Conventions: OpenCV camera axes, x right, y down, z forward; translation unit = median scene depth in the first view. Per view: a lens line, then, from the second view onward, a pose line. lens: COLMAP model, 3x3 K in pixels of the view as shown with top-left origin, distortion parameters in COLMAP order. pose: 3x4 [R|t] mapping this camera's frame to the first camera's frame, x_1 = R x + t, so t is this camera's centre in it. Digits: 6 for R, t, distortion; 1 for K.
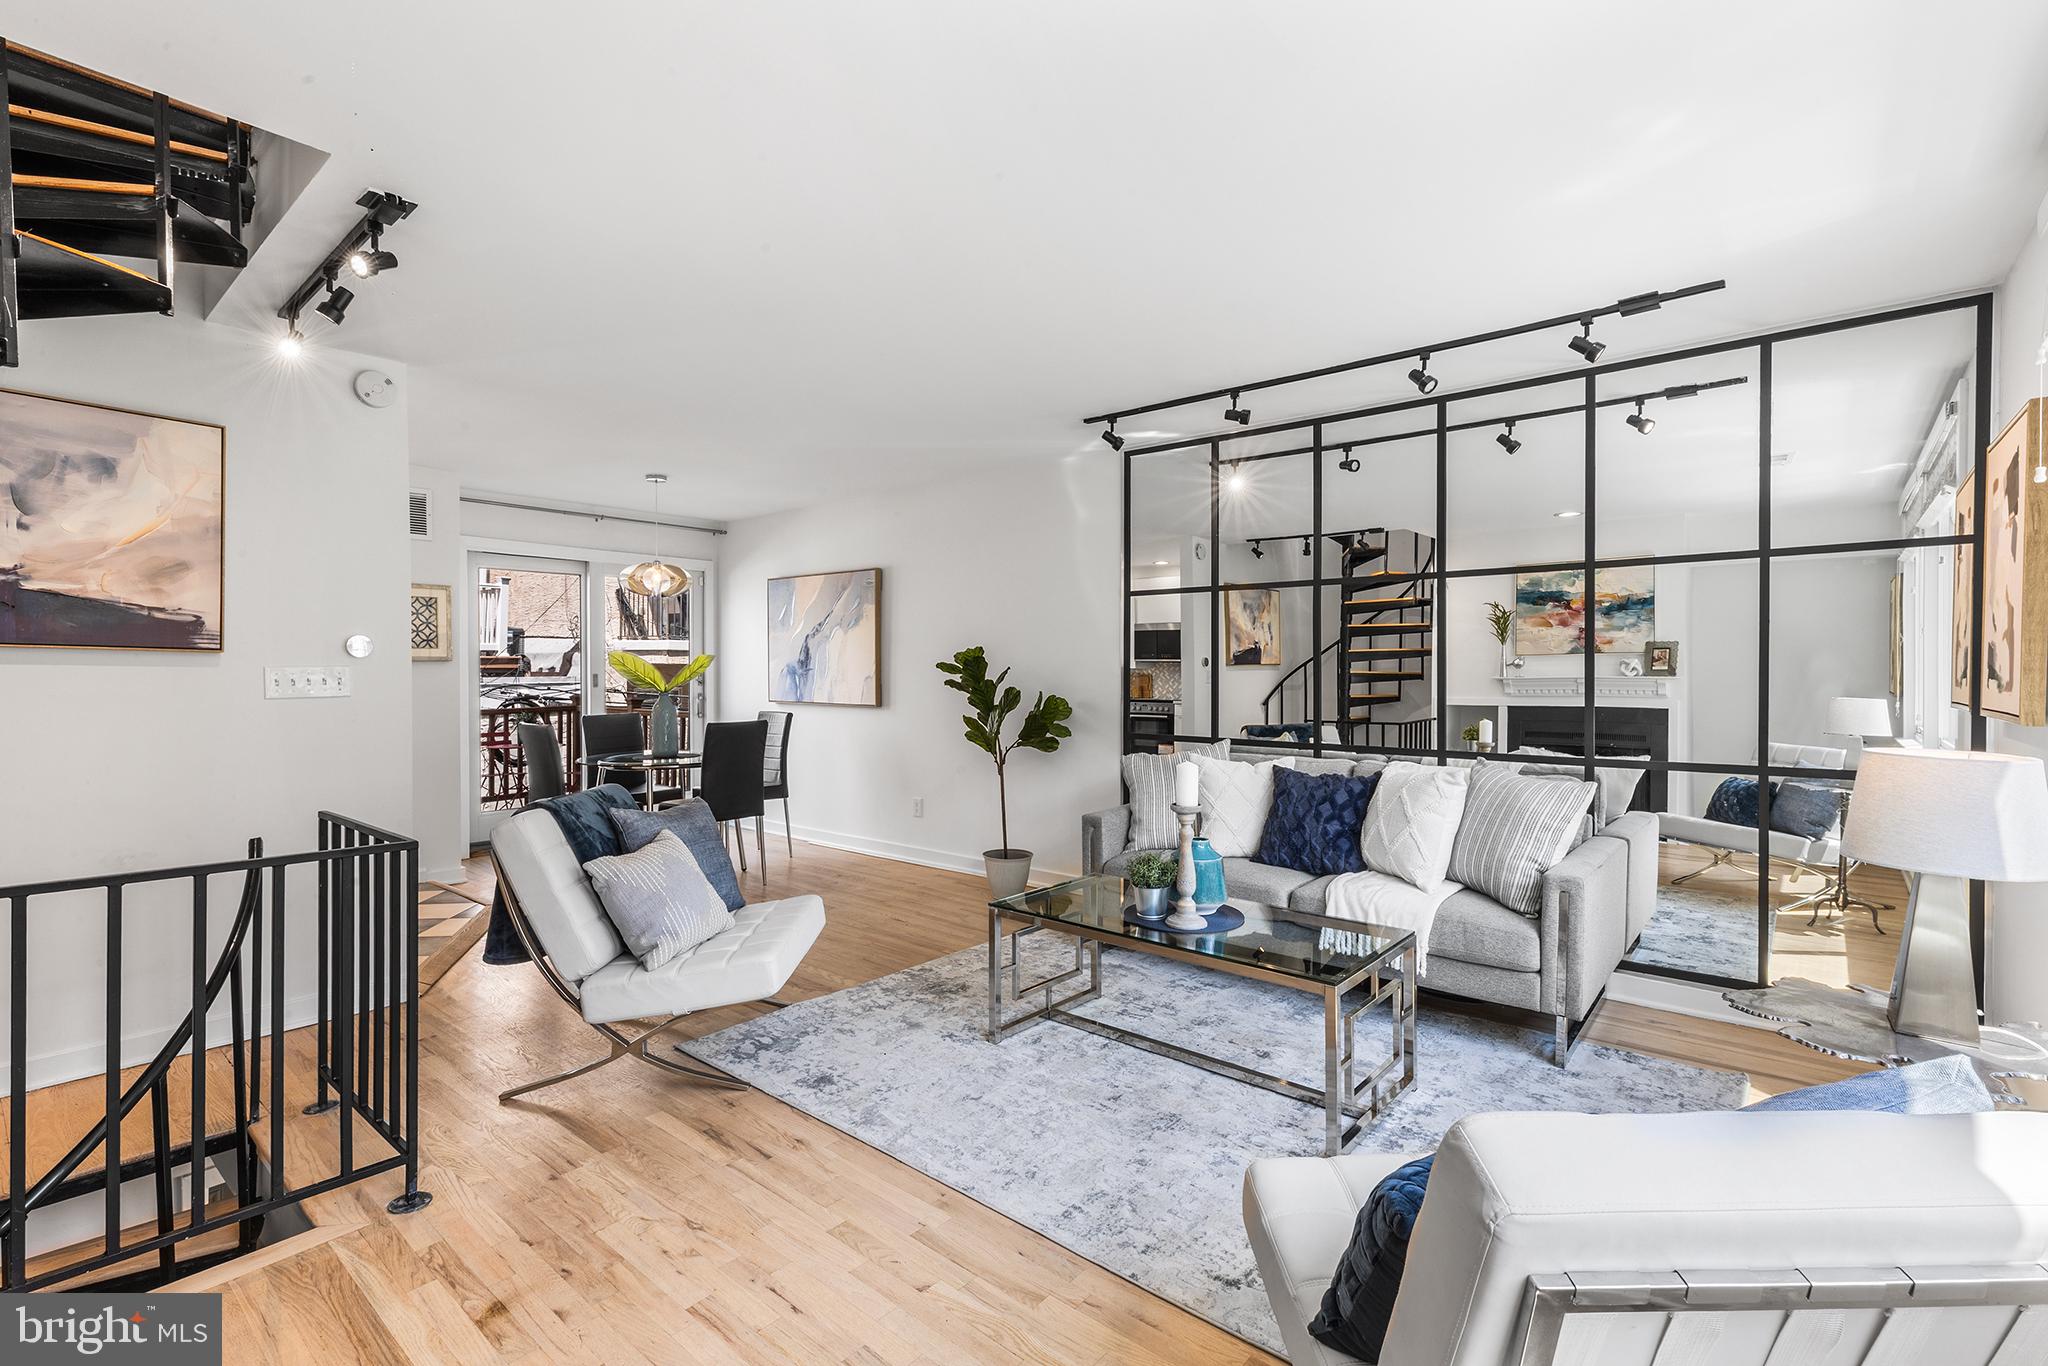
lens RADIAL K [[930.8, 0, 1025.0], [0, 930.8, 677.7], [0, 0, 1]] dist [0.003379, -0.001312]
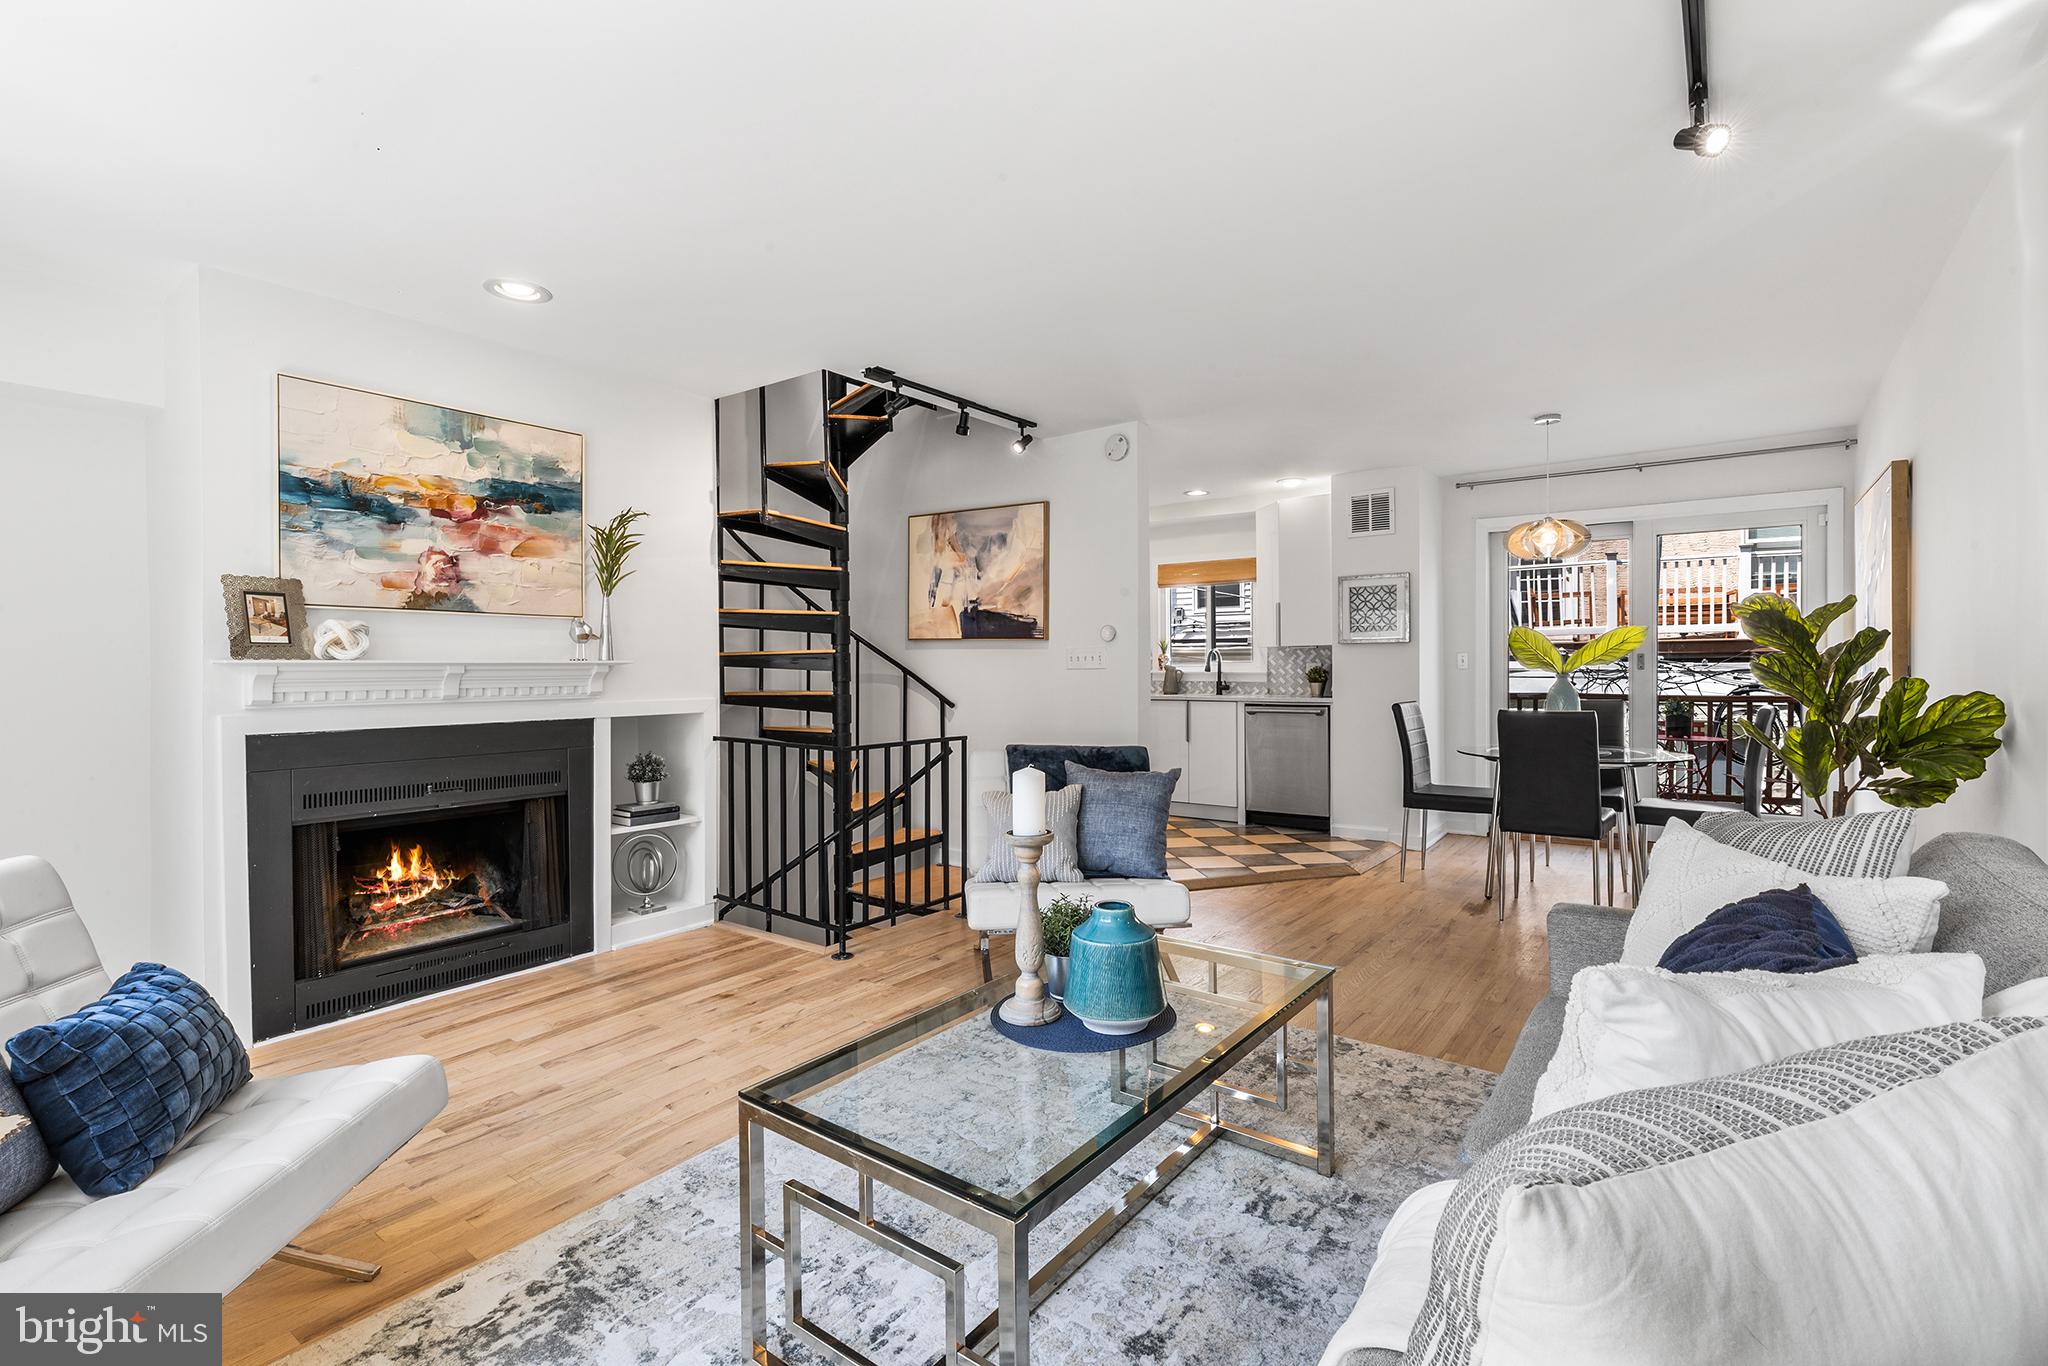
lens RADIAL K [[930.8, 0, 1029.0], [0, 930.8, 674.4], [0, 0, 1]] dist [0.003379, -0.001312]
pose [[0.057232, 0.010761, -0.998303, 0.260470], [-0.001817, 0.999941, 0.010674, 0.005165], [0.998359, 0.001203, 0.057248, 0.301539]]
